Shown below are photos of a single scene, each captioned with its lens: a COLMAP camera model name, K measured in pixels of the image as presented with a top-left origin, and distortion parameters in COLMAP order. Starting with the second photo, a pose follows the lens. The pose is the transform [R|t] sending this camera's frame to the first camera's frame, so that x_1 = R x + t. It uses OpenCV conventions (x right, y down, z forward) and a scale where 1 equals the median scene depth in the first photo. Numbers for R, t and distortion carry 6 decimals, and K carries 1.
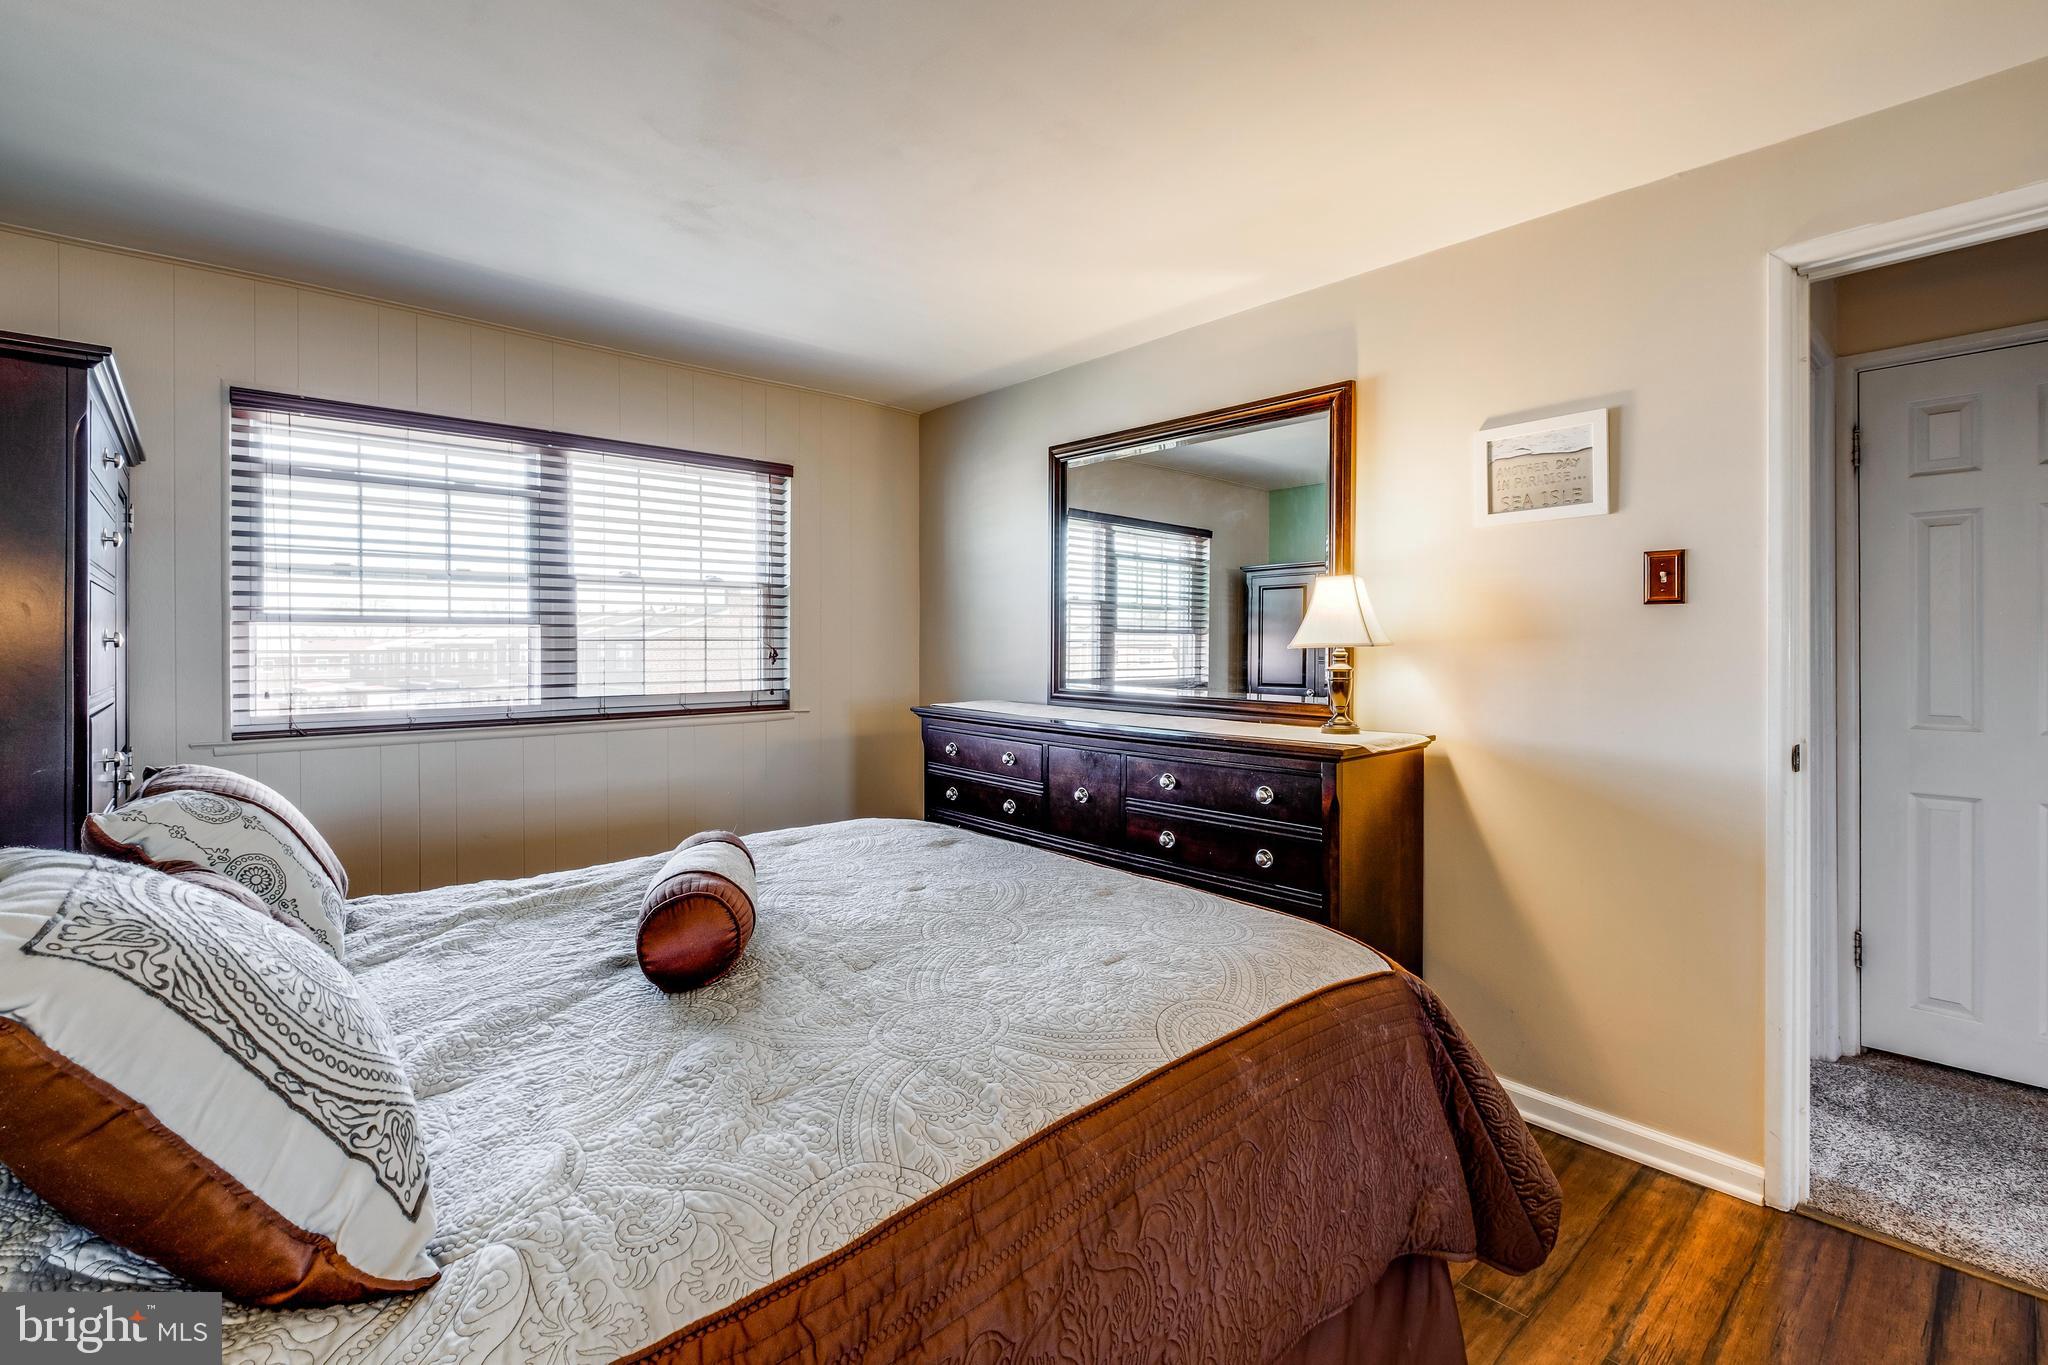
lens RADIAL K [[895.1, 0, 1031.4], [0, 895.1, 689.9], [0, 0, 1]] dist [0.001658, -0.004848]
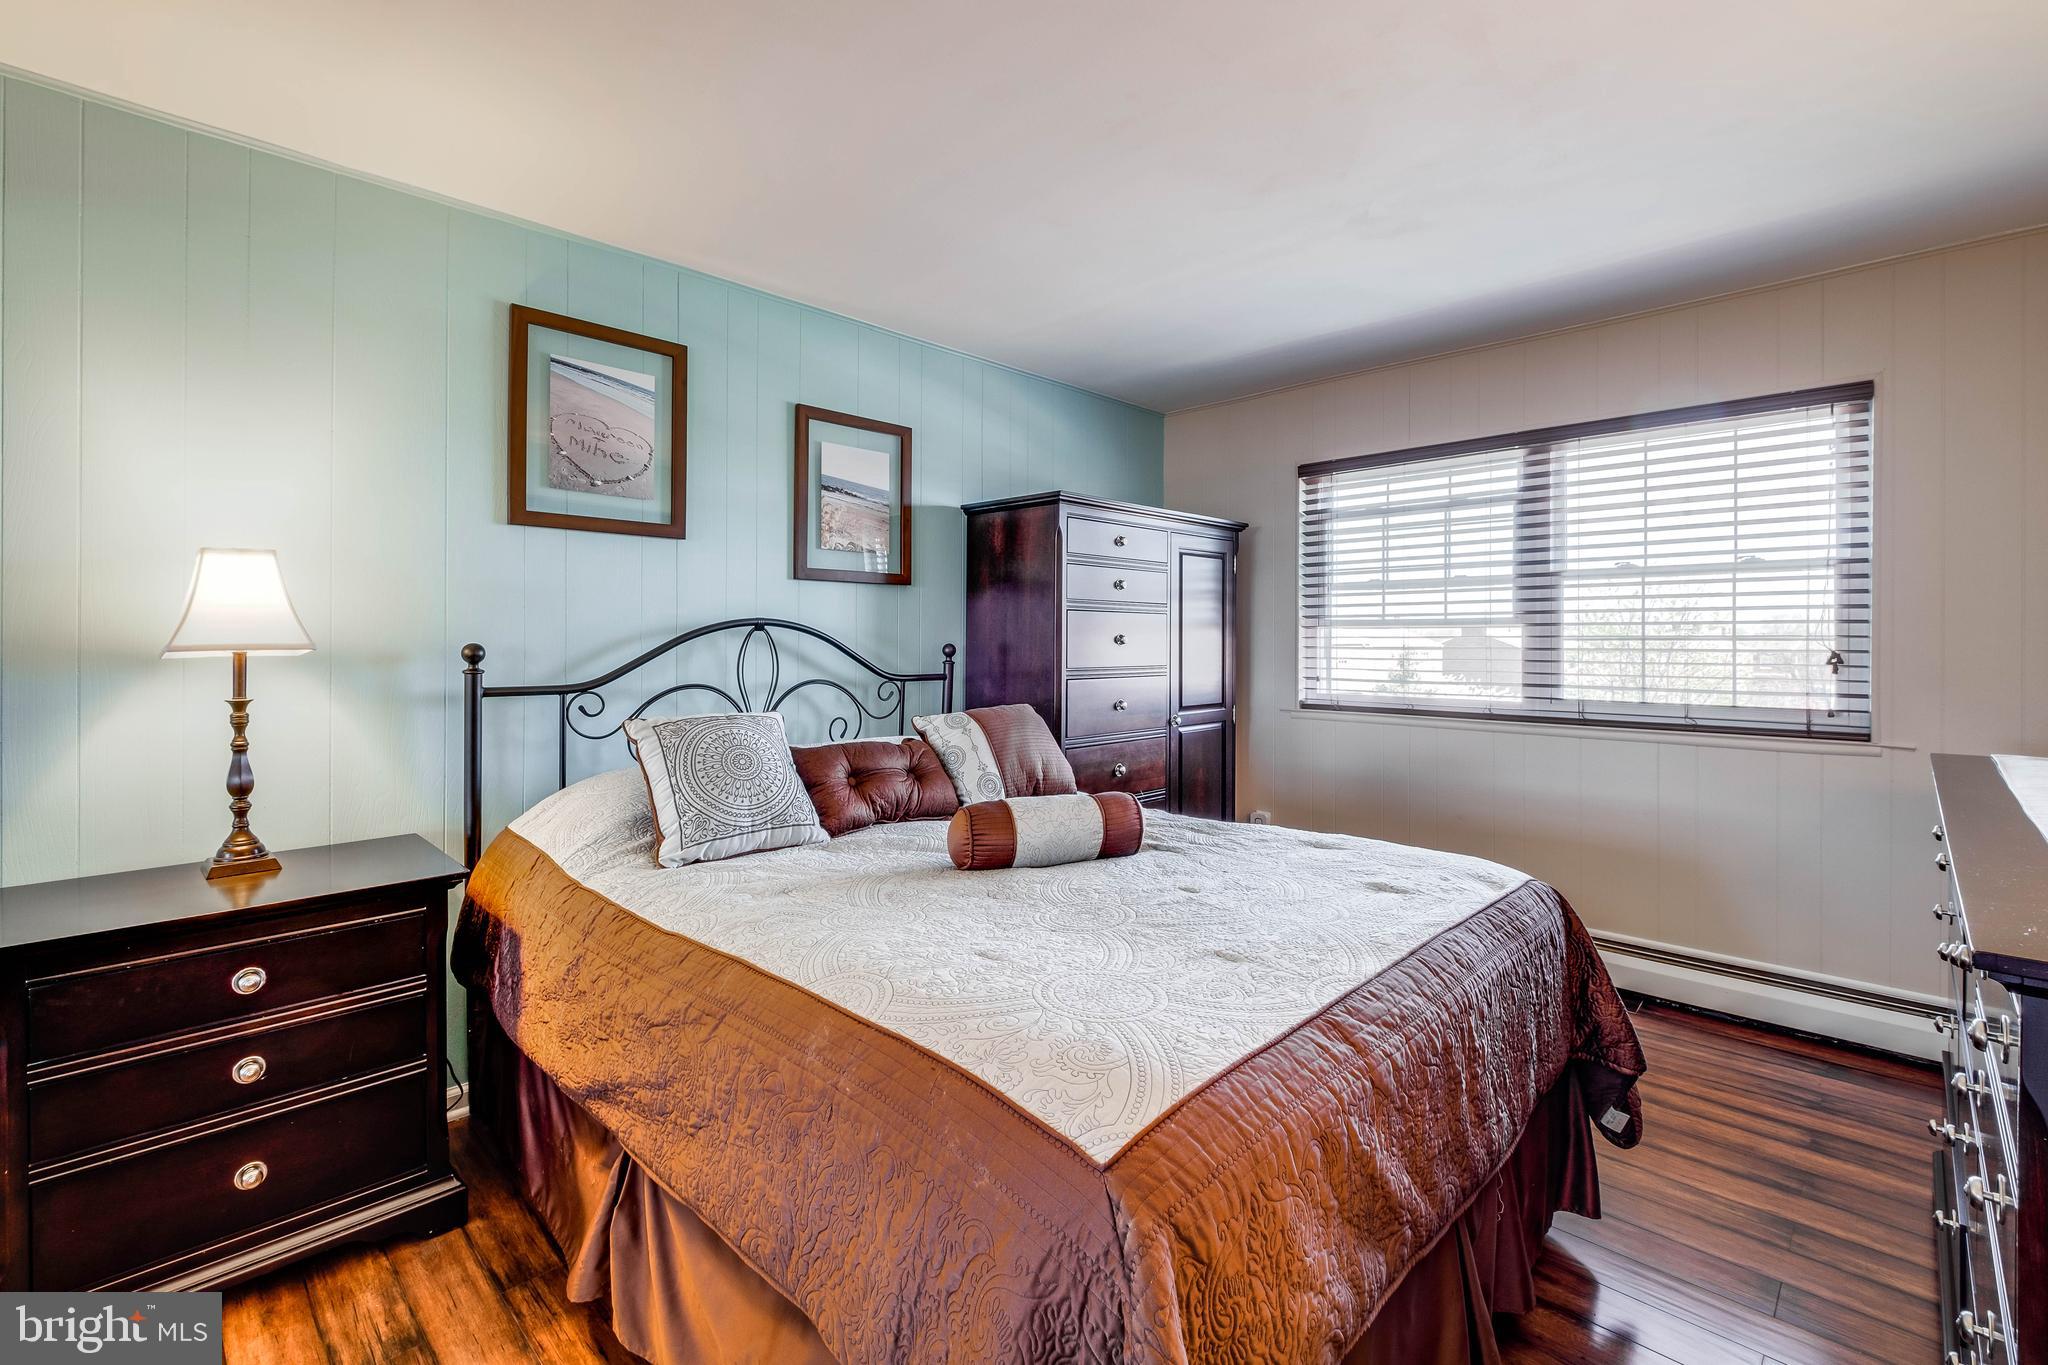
lens RADIAL K [[895.1, 0, 1031.4], [0, 895.1, 689.9], [0, 0, 1]] dist [0.001658, -0.004848]
pose [[0.056093, 0.055667, -0.996872, 0.436451], [-0.055883, 0.997054, 0.052533, -0.020888], [0.996860, 0.052762, 0.059039, 0.392481]]
